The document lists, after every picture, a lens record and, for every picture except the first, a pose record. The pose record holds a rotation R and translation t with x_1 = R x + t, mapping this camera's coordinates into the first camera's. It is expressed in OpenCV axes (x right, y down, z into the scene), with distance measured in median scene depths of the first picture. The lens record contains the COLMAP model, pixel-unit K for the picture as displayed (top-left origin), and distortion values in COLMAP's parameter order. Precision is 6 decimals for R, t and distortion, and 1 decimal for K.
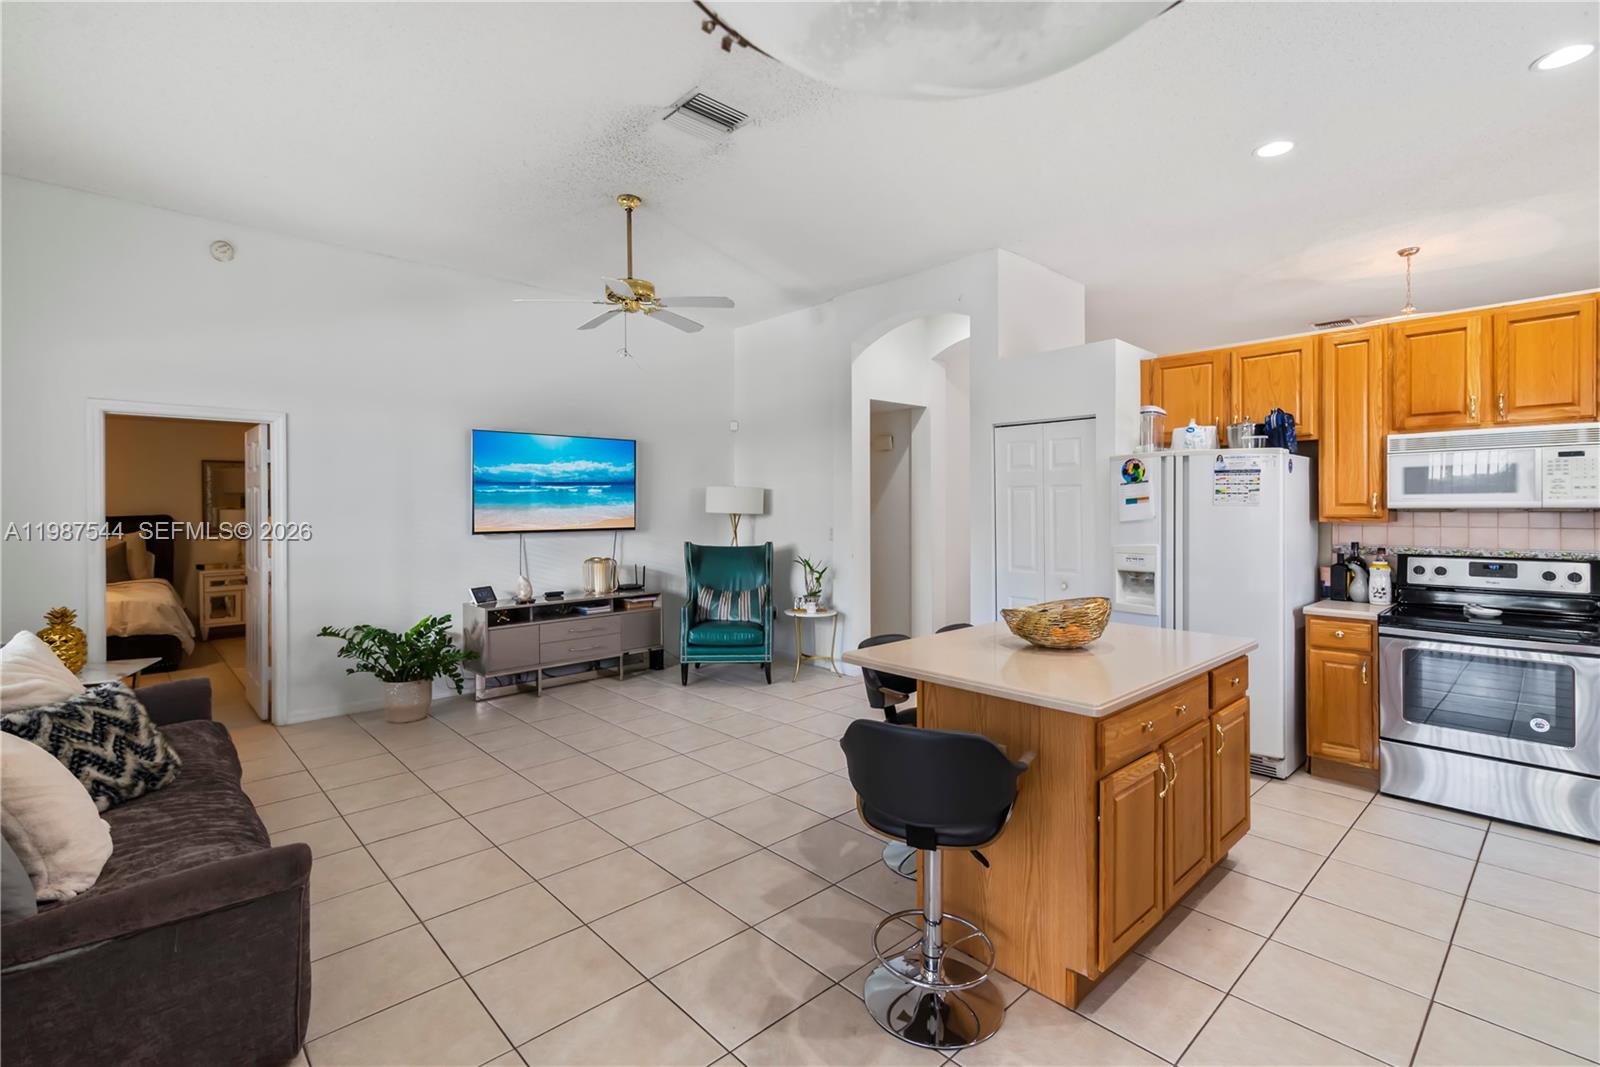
lens RADIAL K [[731.9, 0, 789.4], [0, 731.9, 511.1], [0, 0, 1]] dist [0.019863, -0.004407]
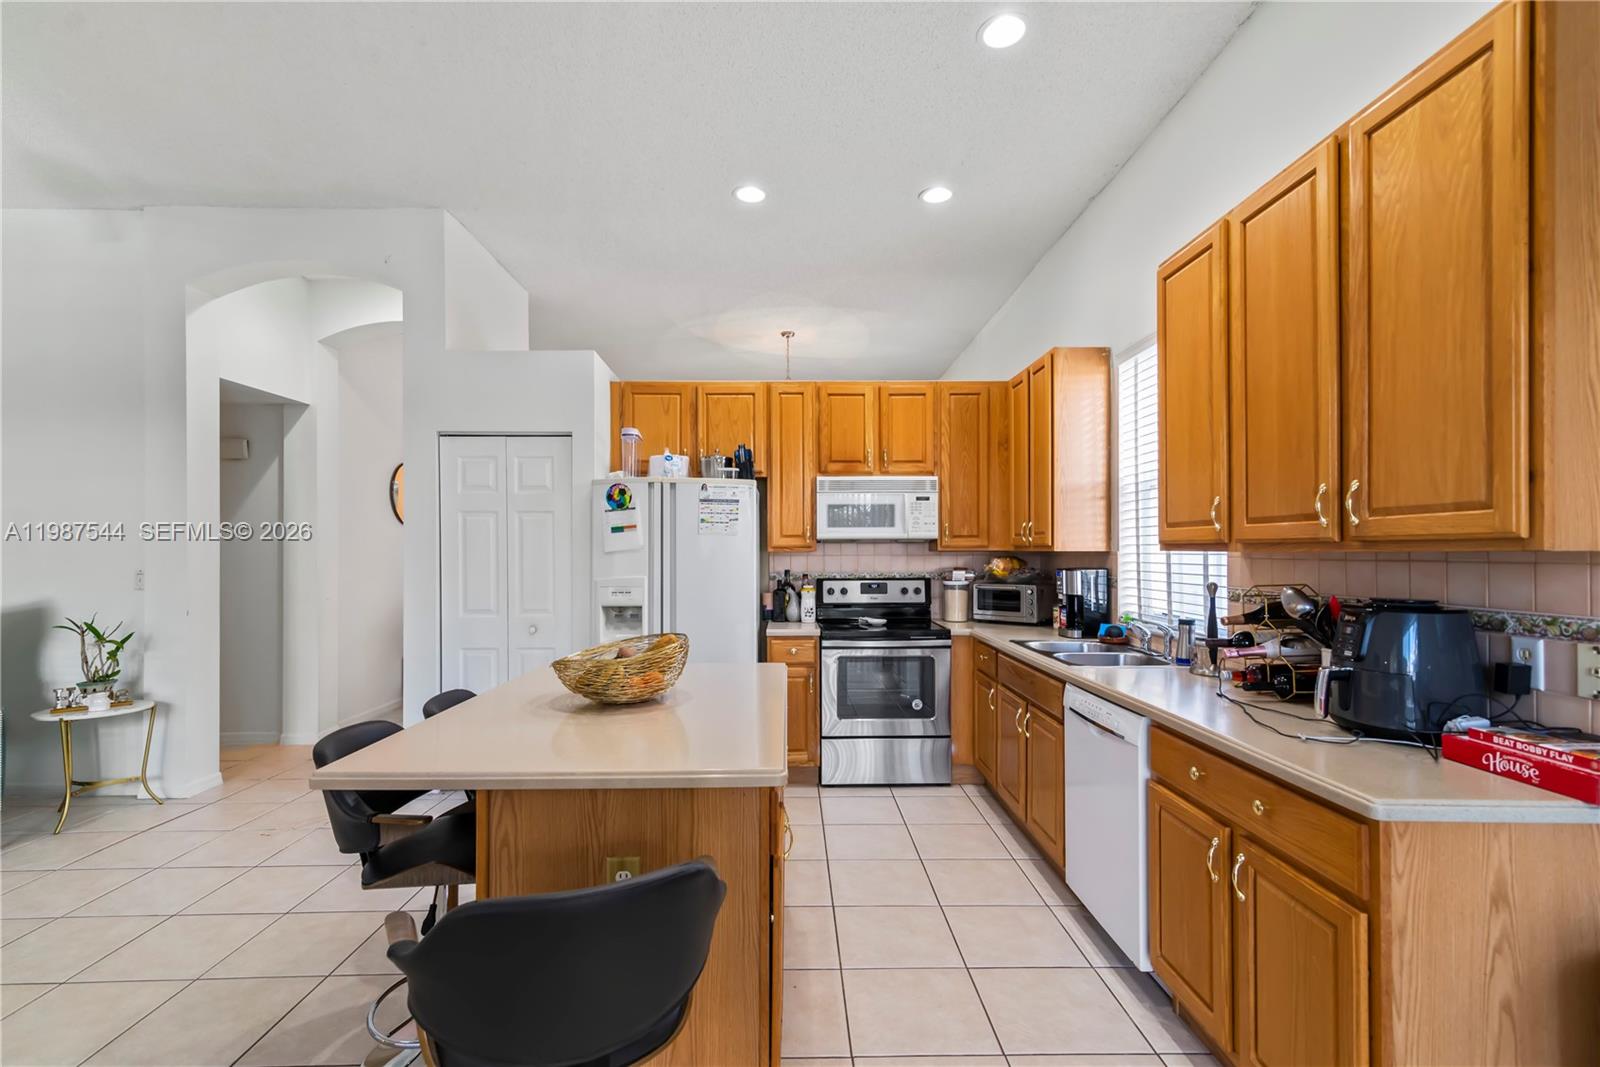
lens RADIAL K [[731.9, 0, 802.0], [0, 731.9, 545.0], [0, 0, 1]] dist [0.019863, -0.004407]
pose [[0.663067, 0.008193, 0.748516, -0.056134], [0.004809, 0.999873, -0.015204, 0.017945], [-0.748545, 0.013681, 0.662943, 0.197513]]
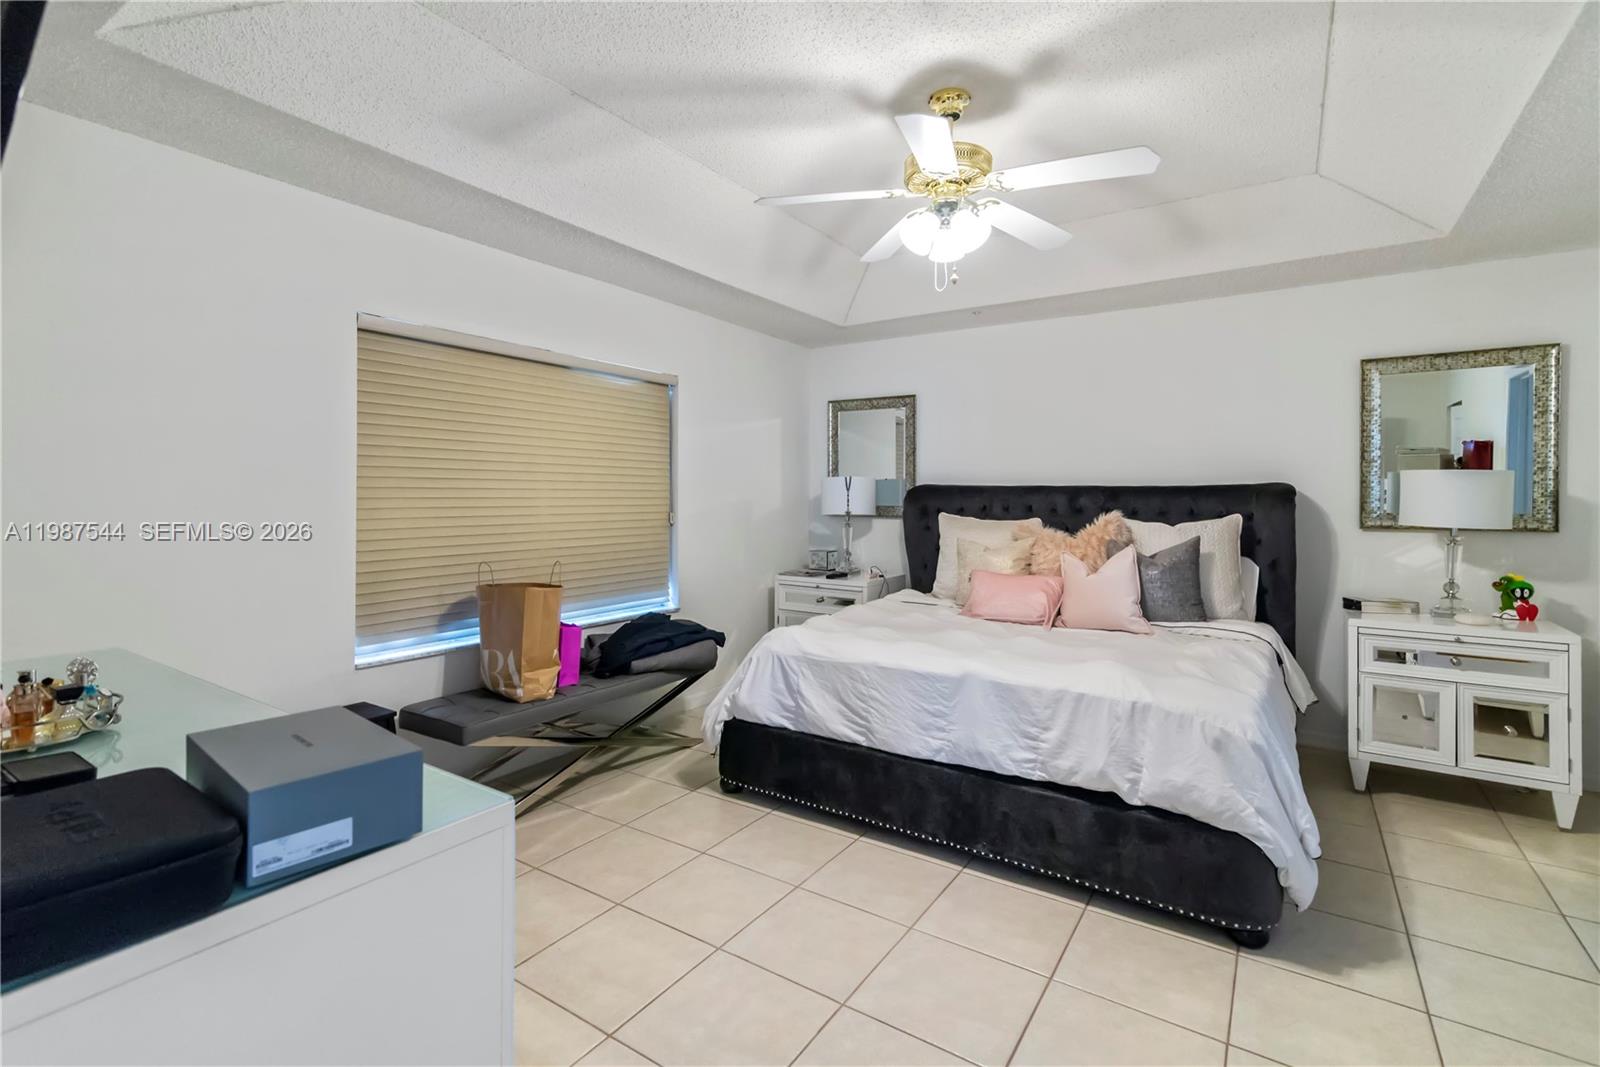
lens RADIAL K [[731.9, 0, 798.2], [0, 731.9, 499.9], [0, 0, 1]] dist [0.019863, -0.004407]
pose [[0.235935, 0.008040, -0.971736, -0.768572], [-0.012687, 0.999906, 0.005193, 0.028686], [0.971686, 0.011103, 0.236015, 0.988101]]
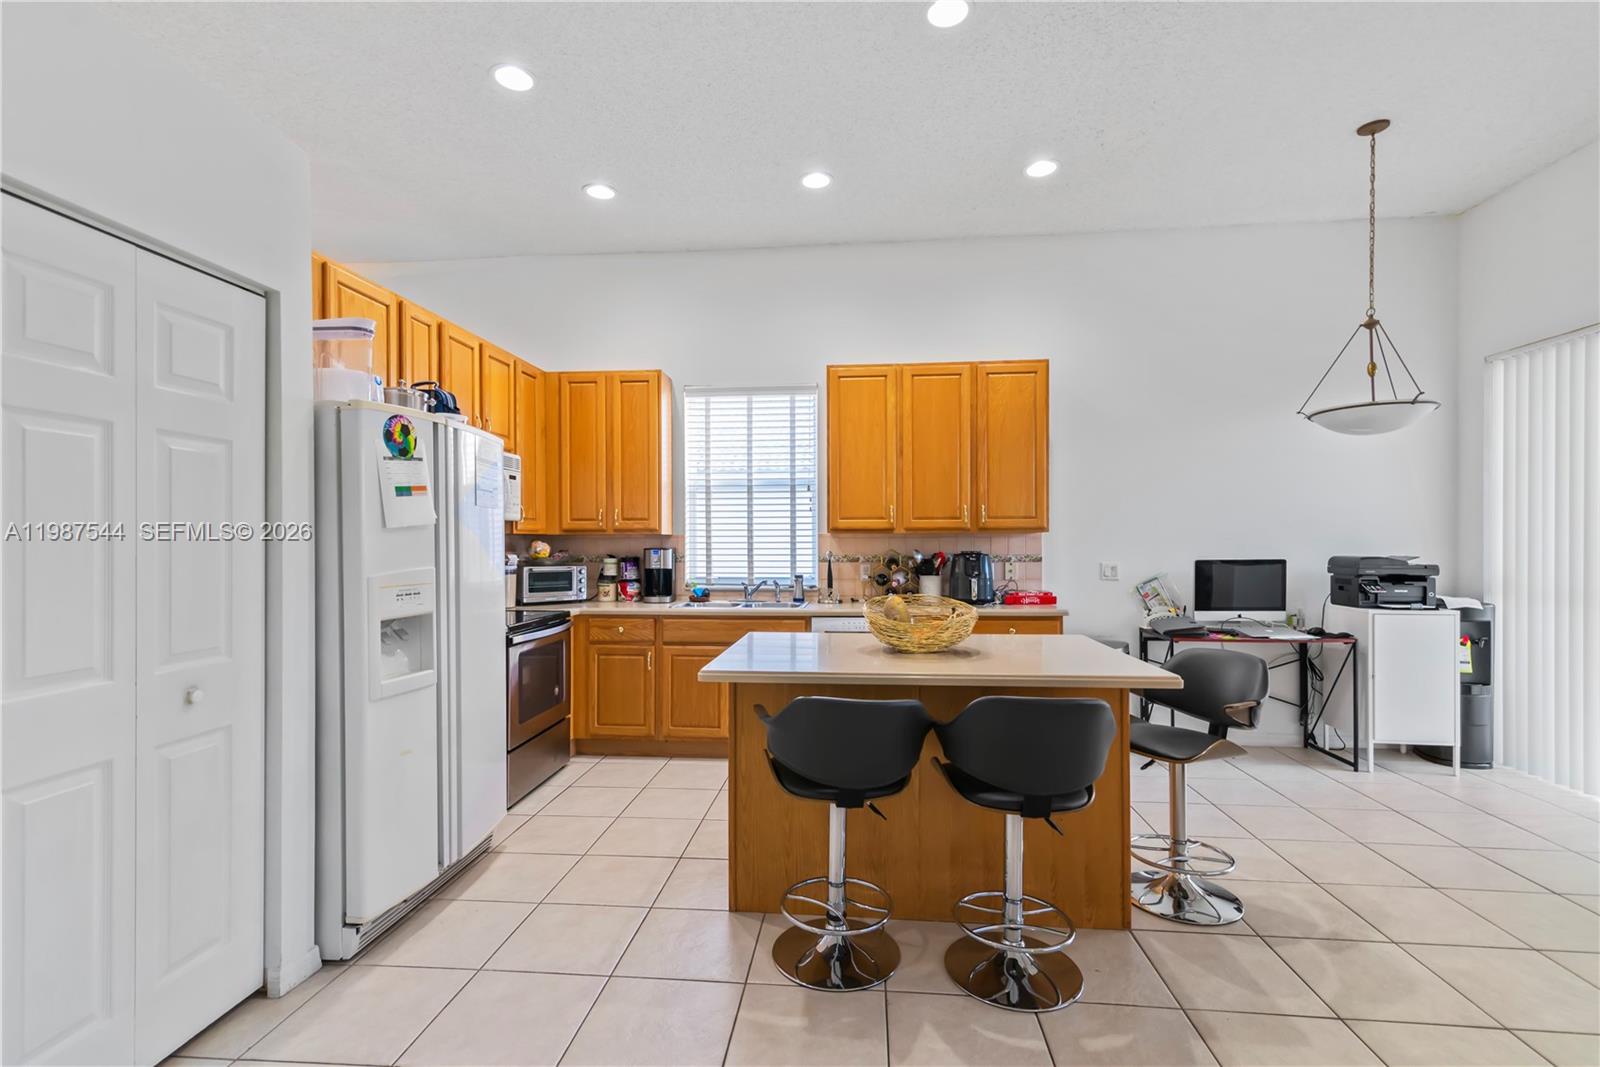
lens RADIAL K [[731.9, 0, 803.7], [0, 731.9, 538.6], [0, 0, 1]] dist [0.019863, -0.004407]
pose [[-0.678953, 0.009455, 0.734121, -0.129963], [0.012152, 0.999925, -0.001640, 0.023619], [-0.734081, 0.007808, -0.679017, 1.016182]]
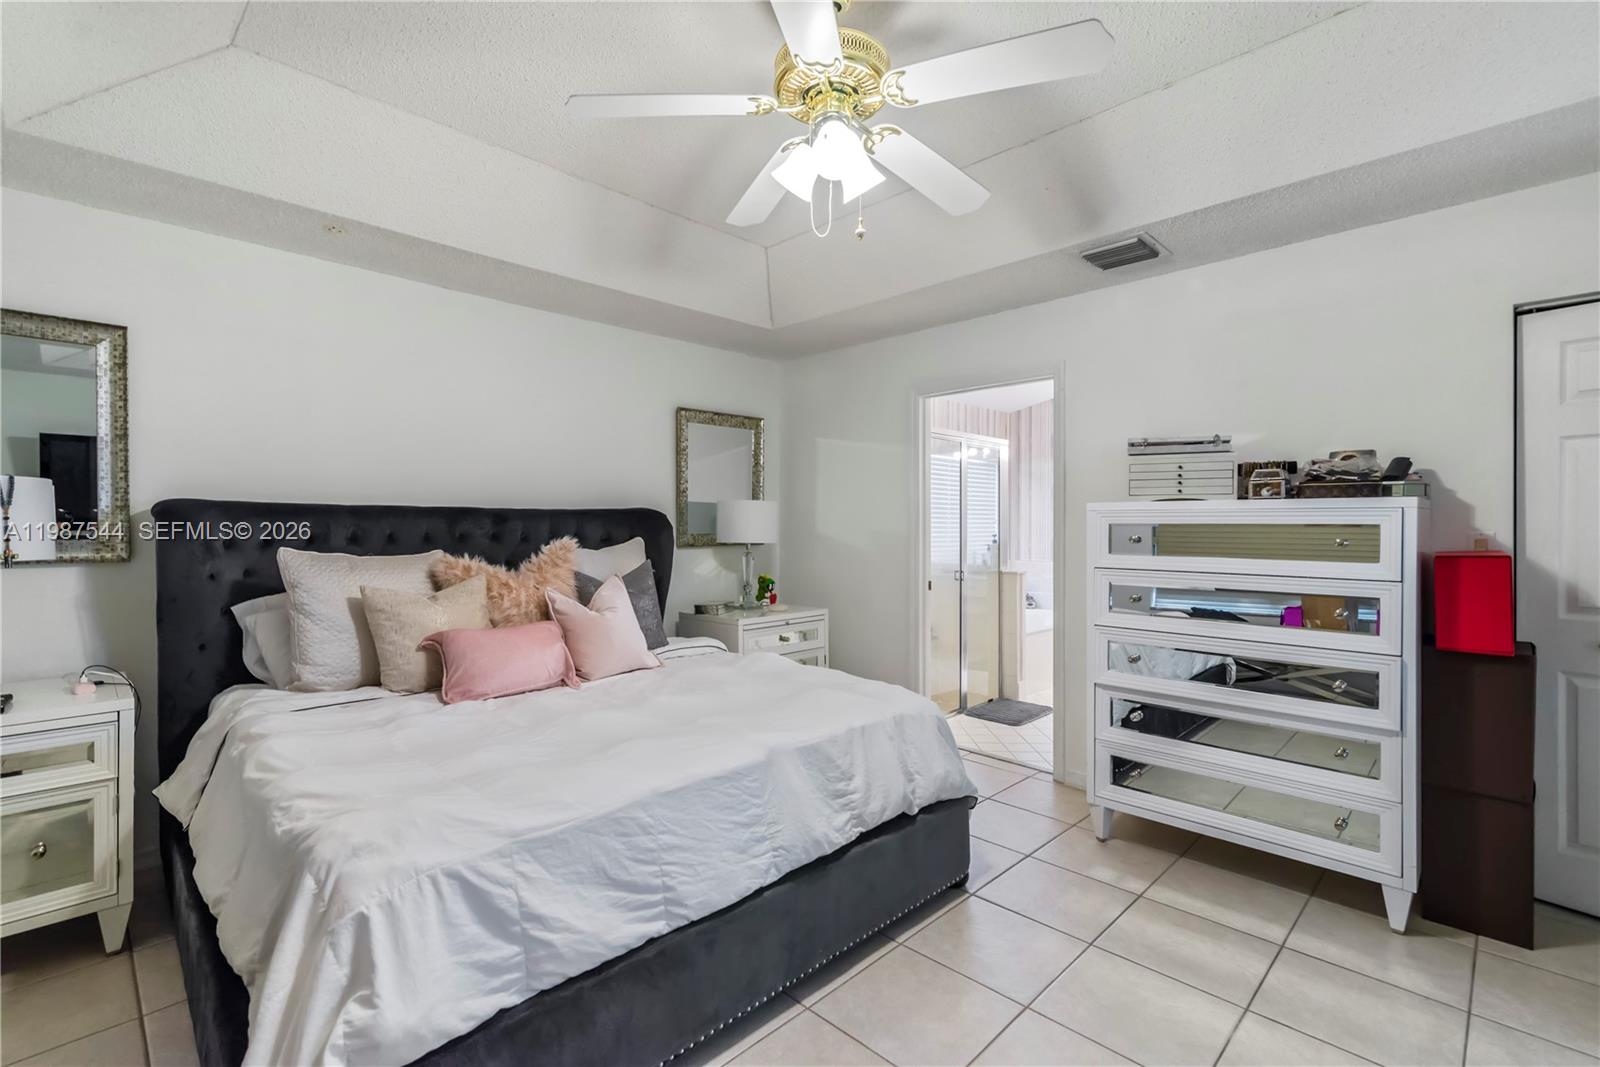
lens RADIAL K [[731.9, 0, 794.5], [0, 731.9, 519.4], [0, 0, 1]] dist [0.019863, -0.004407]
pose [[0.998649, 0.002285, 0.051920, -1.277129], [-0.001475, 0.999877, -0.015638, 0.034277], [-0.051949, 0.015541, 0.998529, 0.822102]]
